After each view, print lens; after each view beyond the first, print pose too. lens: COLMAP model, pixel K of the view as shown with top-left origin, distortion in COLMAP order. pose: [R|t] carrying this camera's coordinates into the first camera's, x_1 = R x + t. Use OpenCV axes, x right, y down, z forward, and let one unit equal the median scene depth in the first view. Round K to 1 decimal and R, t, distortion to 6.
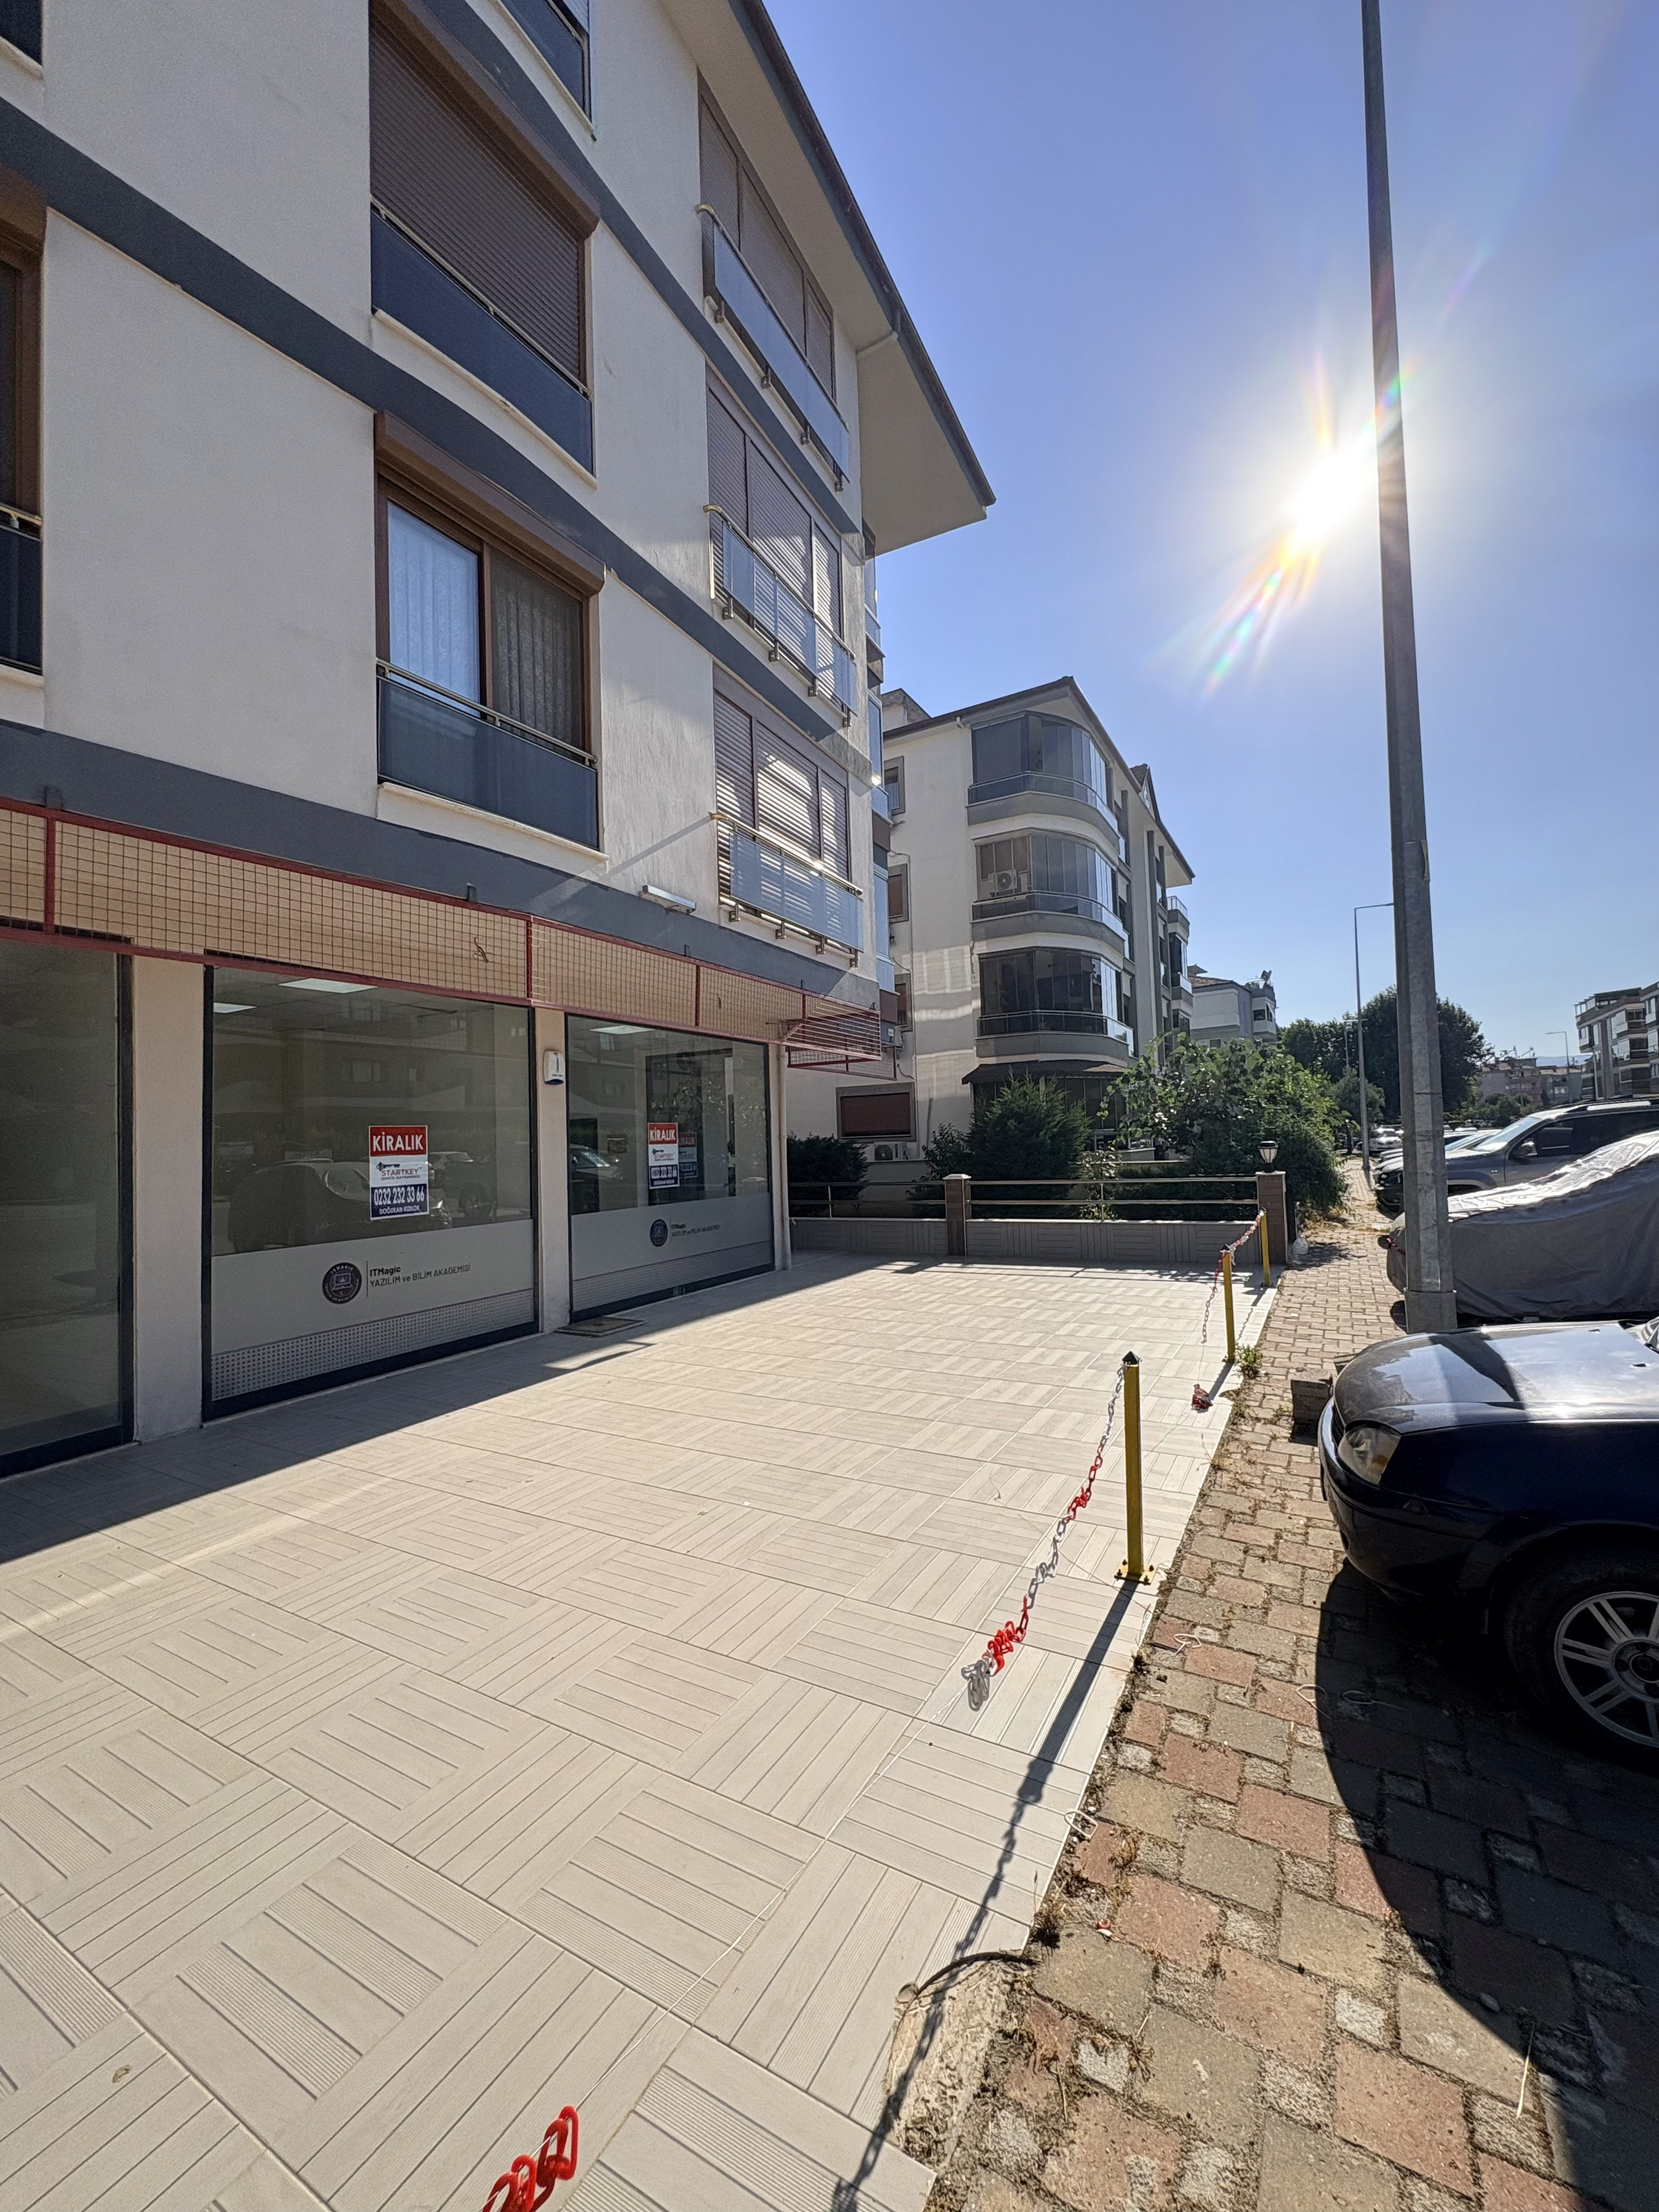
lens RADIAL K [[883.5, 0, 831.1], [0, 883.5, 1105.5], [0, 0, 1]] dist [0.000744, -0.000011]
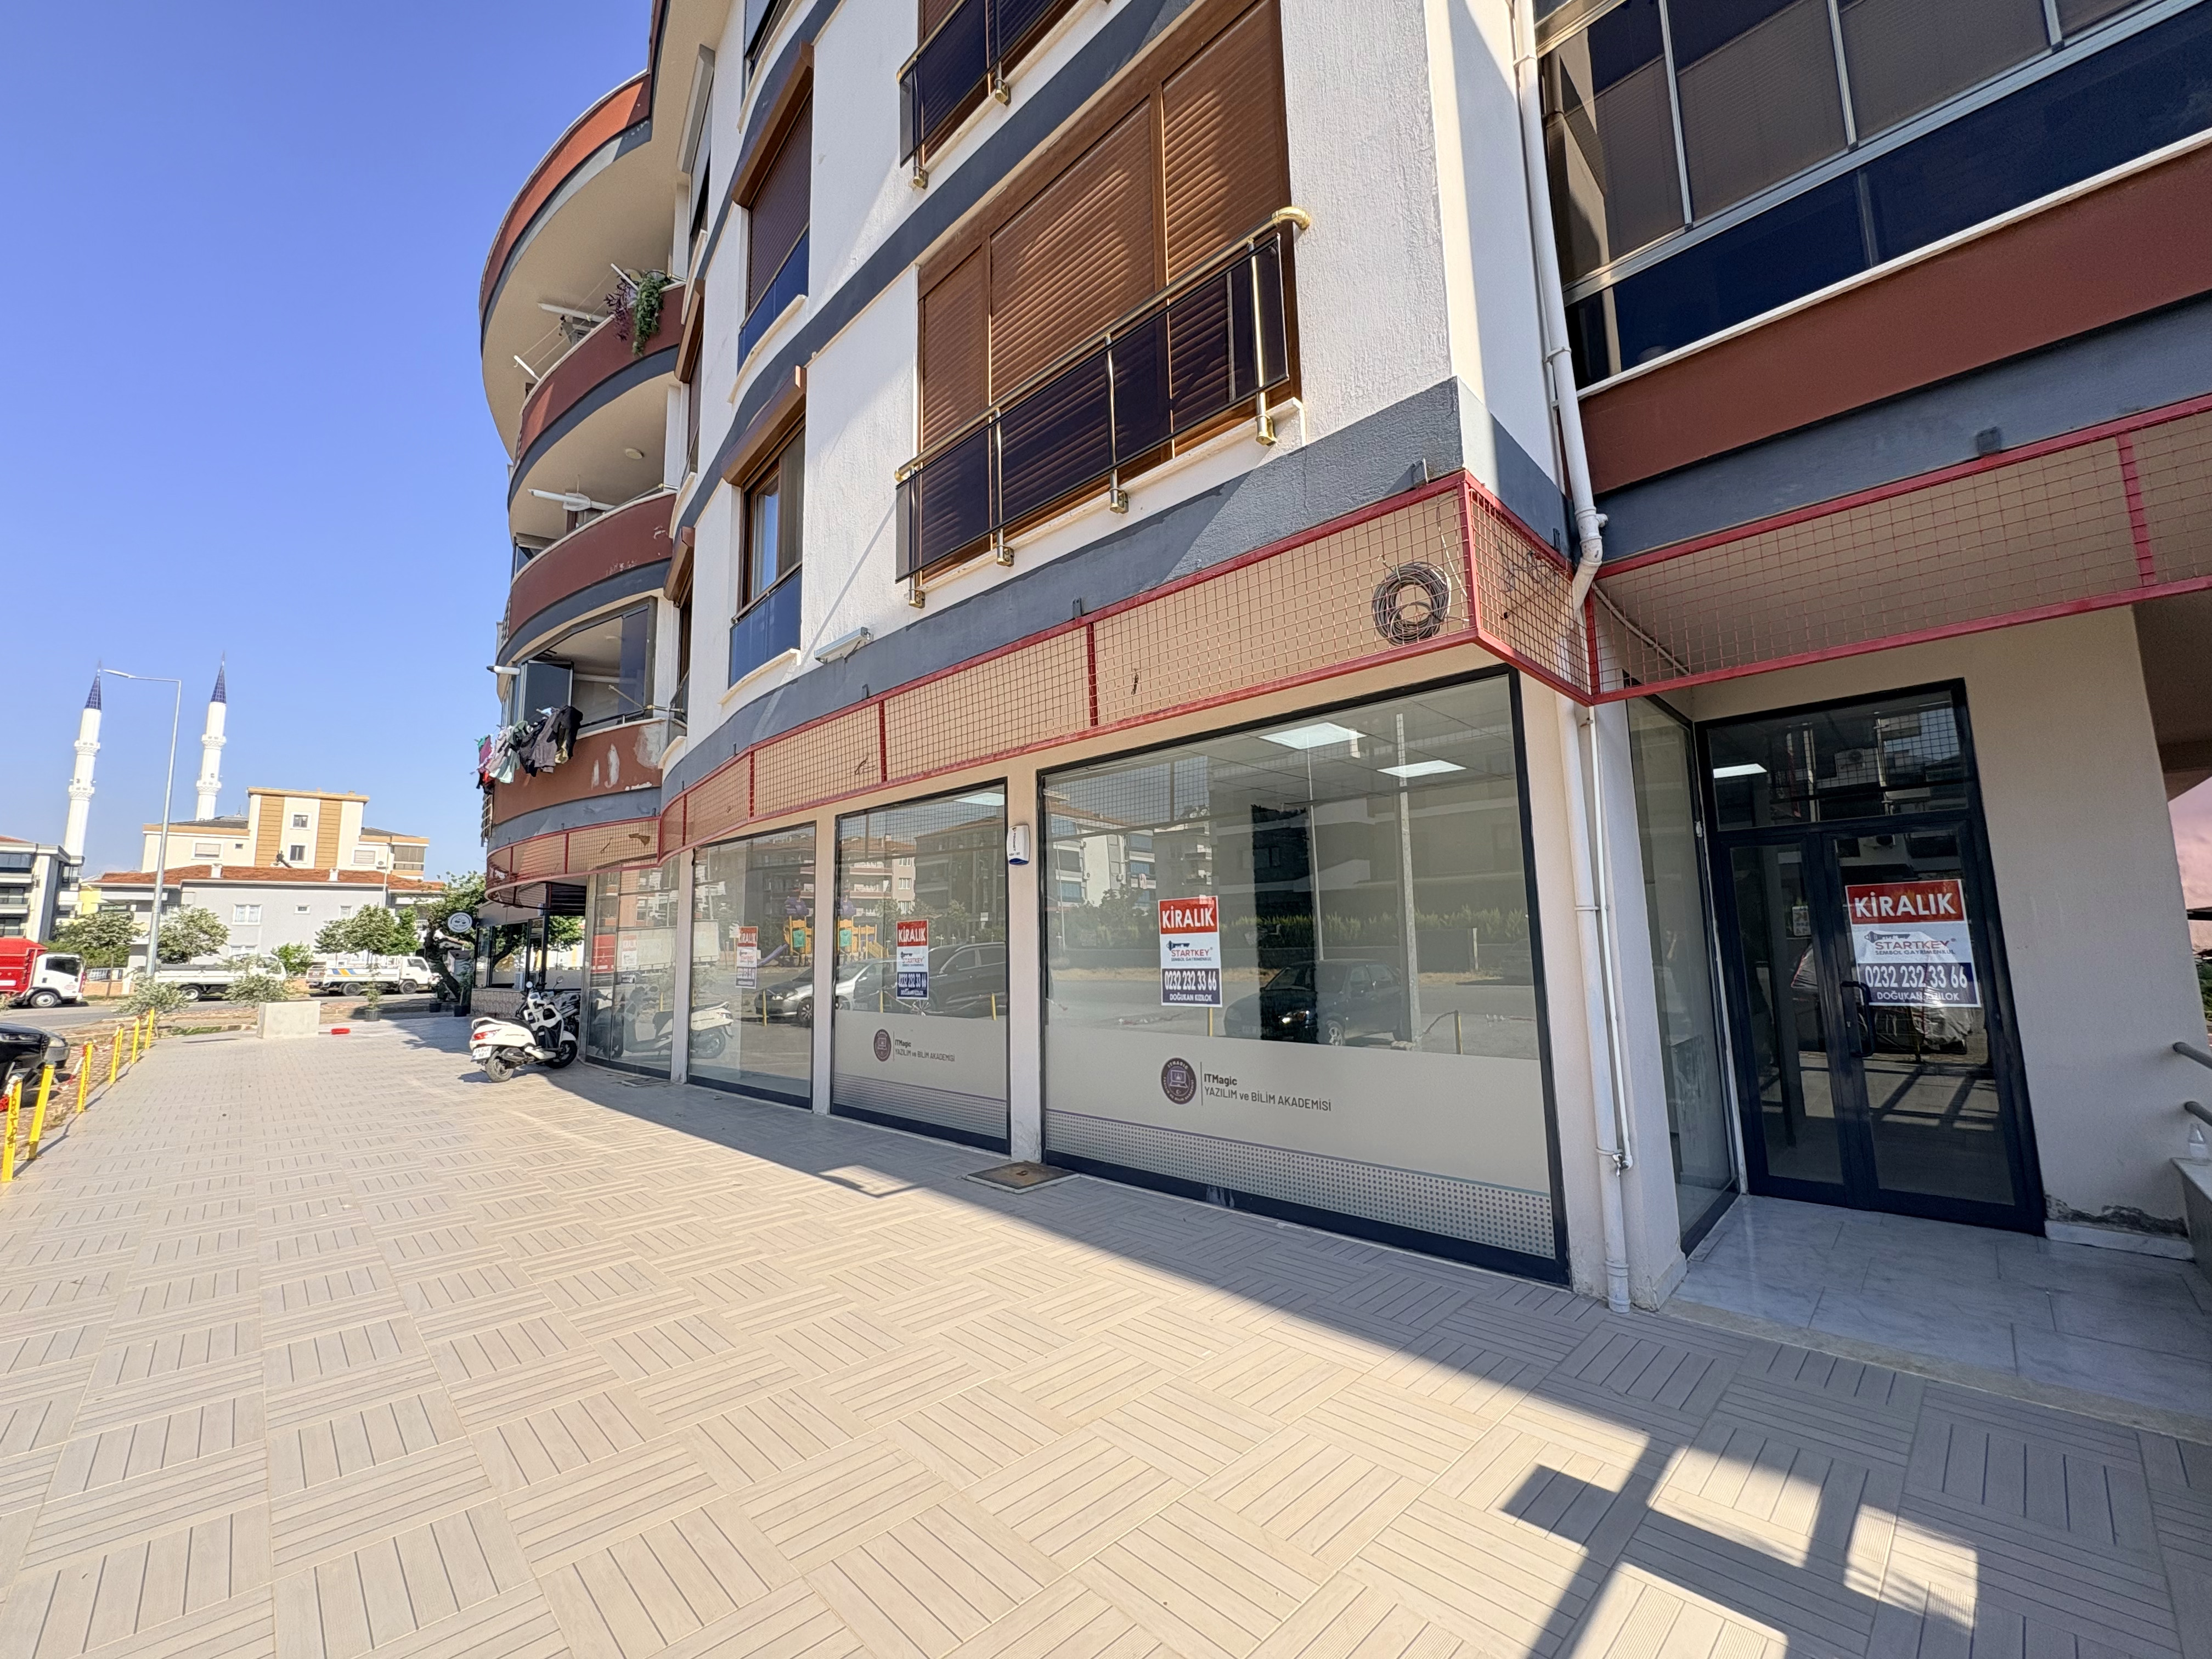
lens RADIAL K [[883.5, 0, 1108.6], [0, 883.5, 827.3], [0, 0, 1]] dist [0.000744, -0.000011]
pose [[-0.274621, -0.081754, -0.958071, 0.556150], [0.076762, 0.991335, -0.106596, 0.043913], [0.958484, -0.102816, -0.265966, 1.526600]]
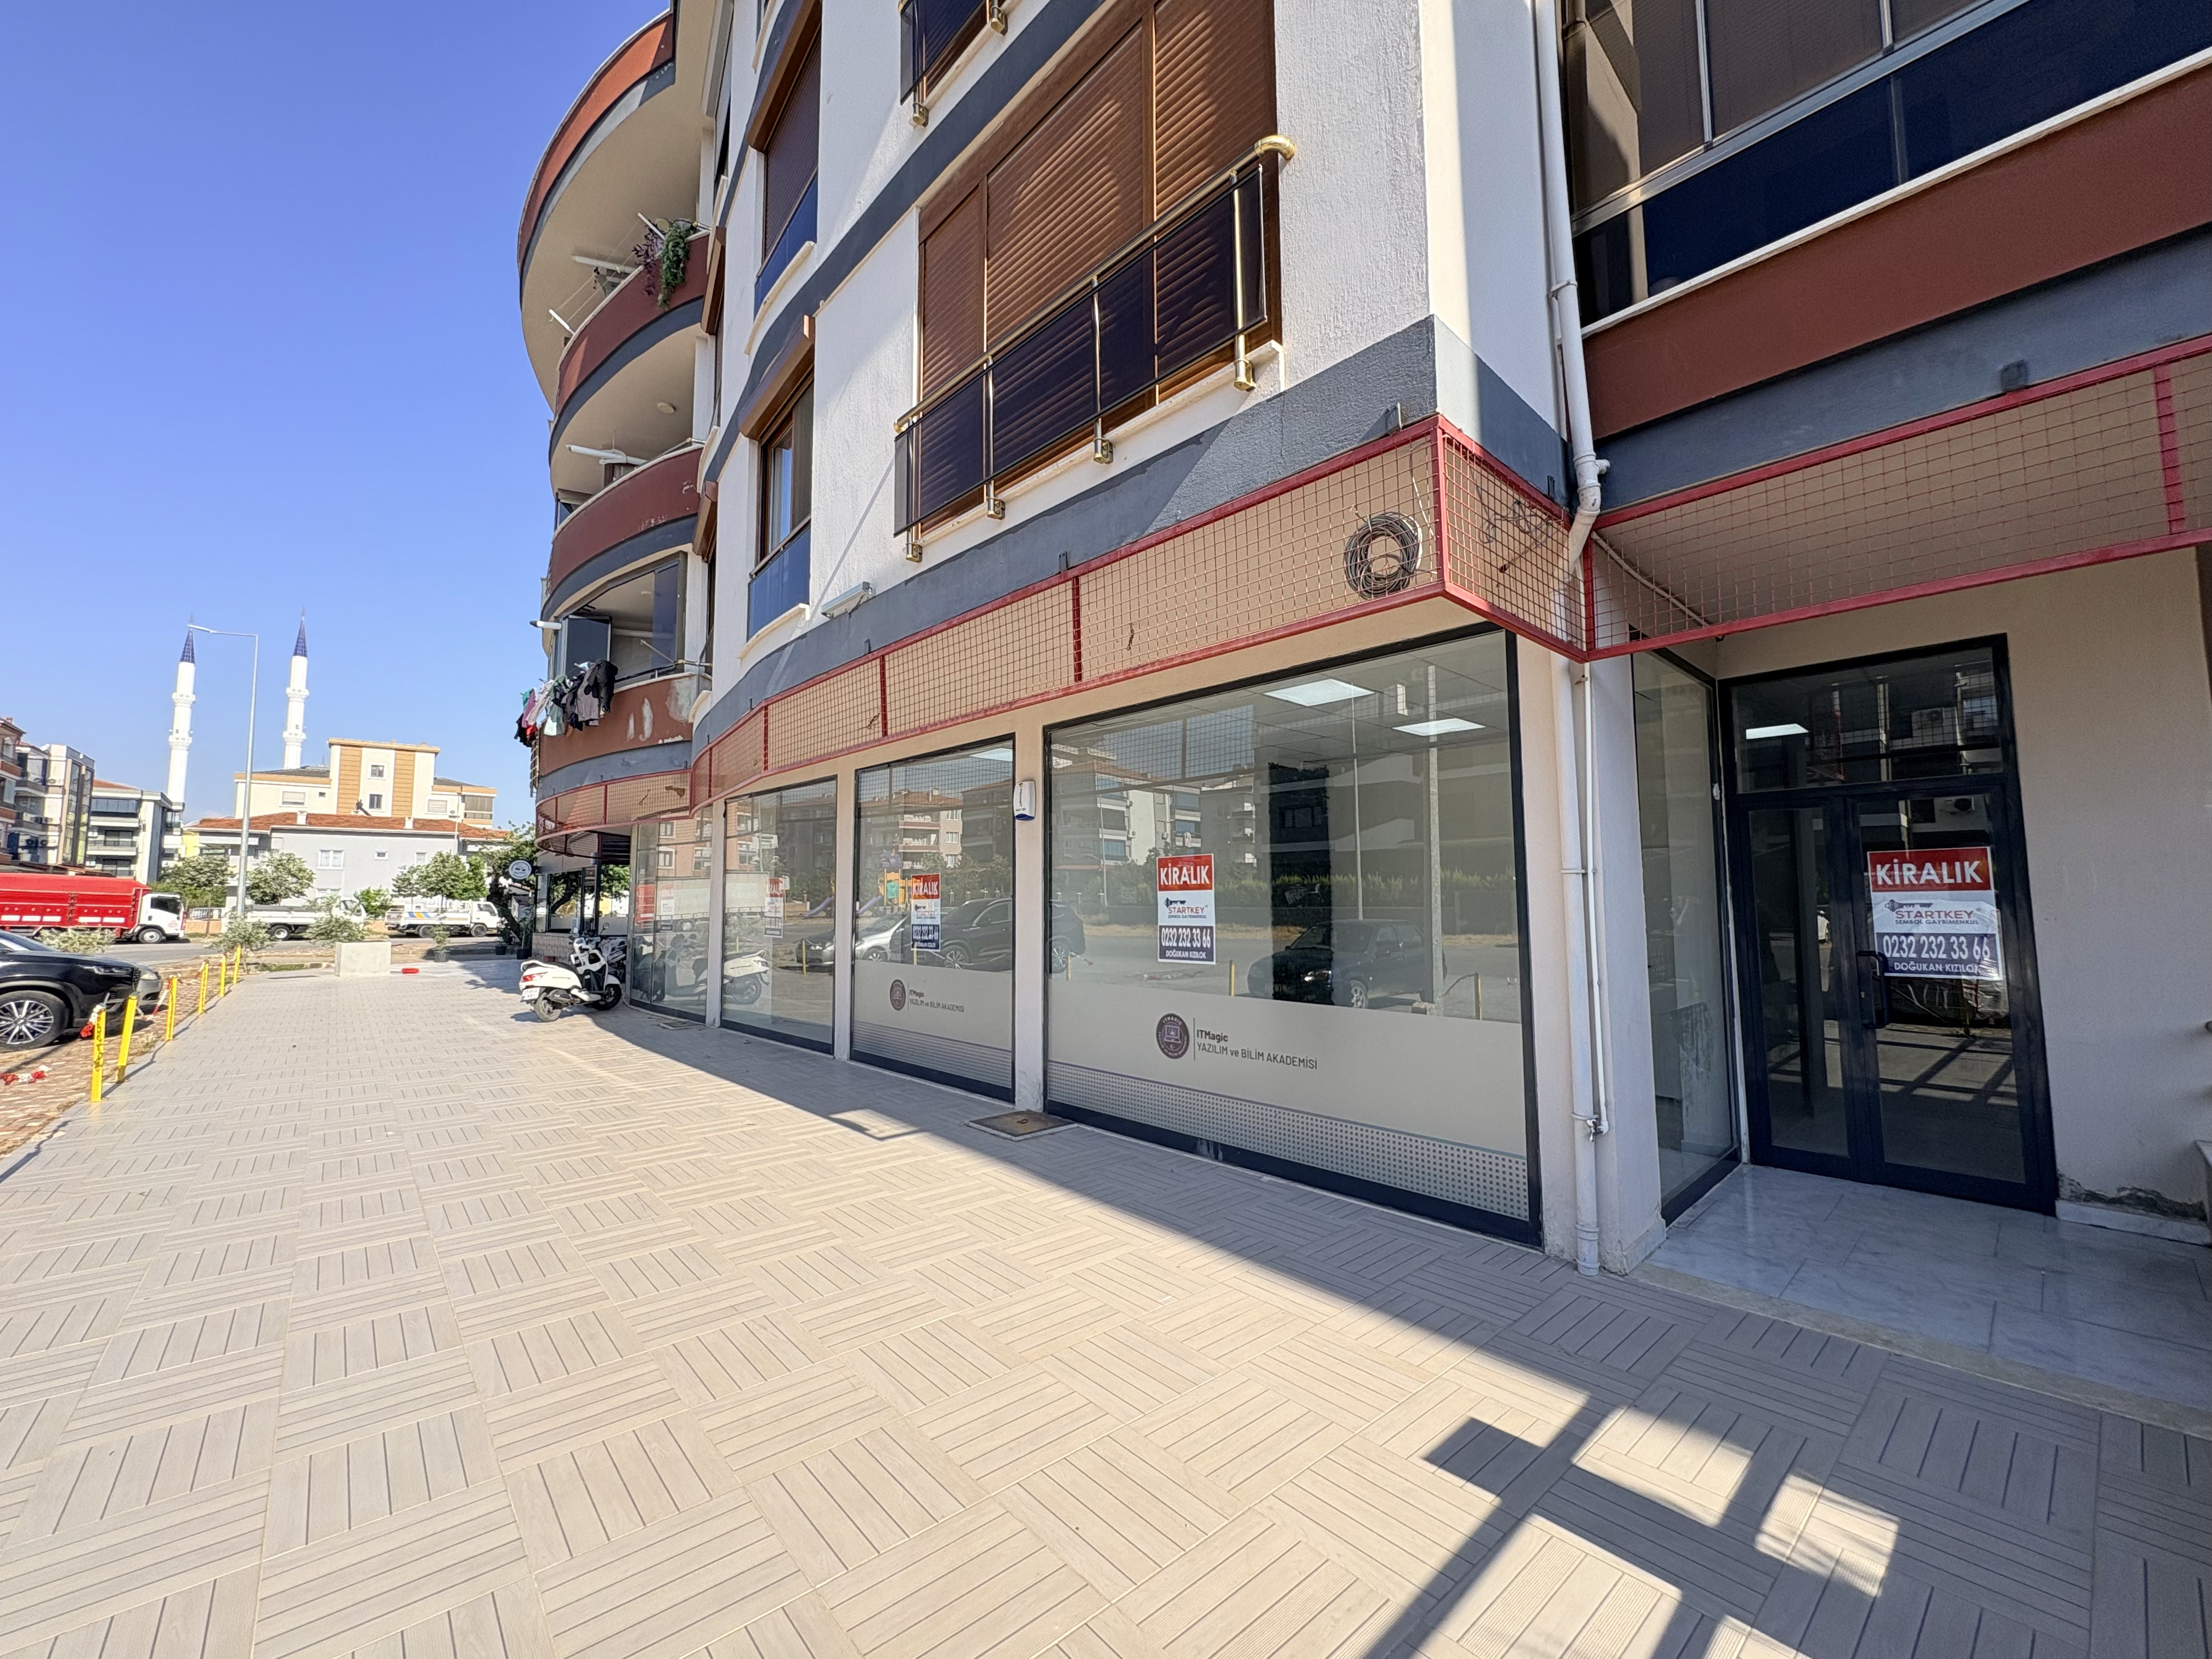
lens RADIAL K [[884.2, 0, 1108.8], [0, 884.2, 827.1], [0, 0, 1]] dist [-0.000280, 0.000453]
pose [[-0.324072, -0.038515, -0.945248, 0.543232], [0.061779, 0.996177, -0.061771, 0.047272], [0.944013, -0.078415, -0.320454, 1.570514]]
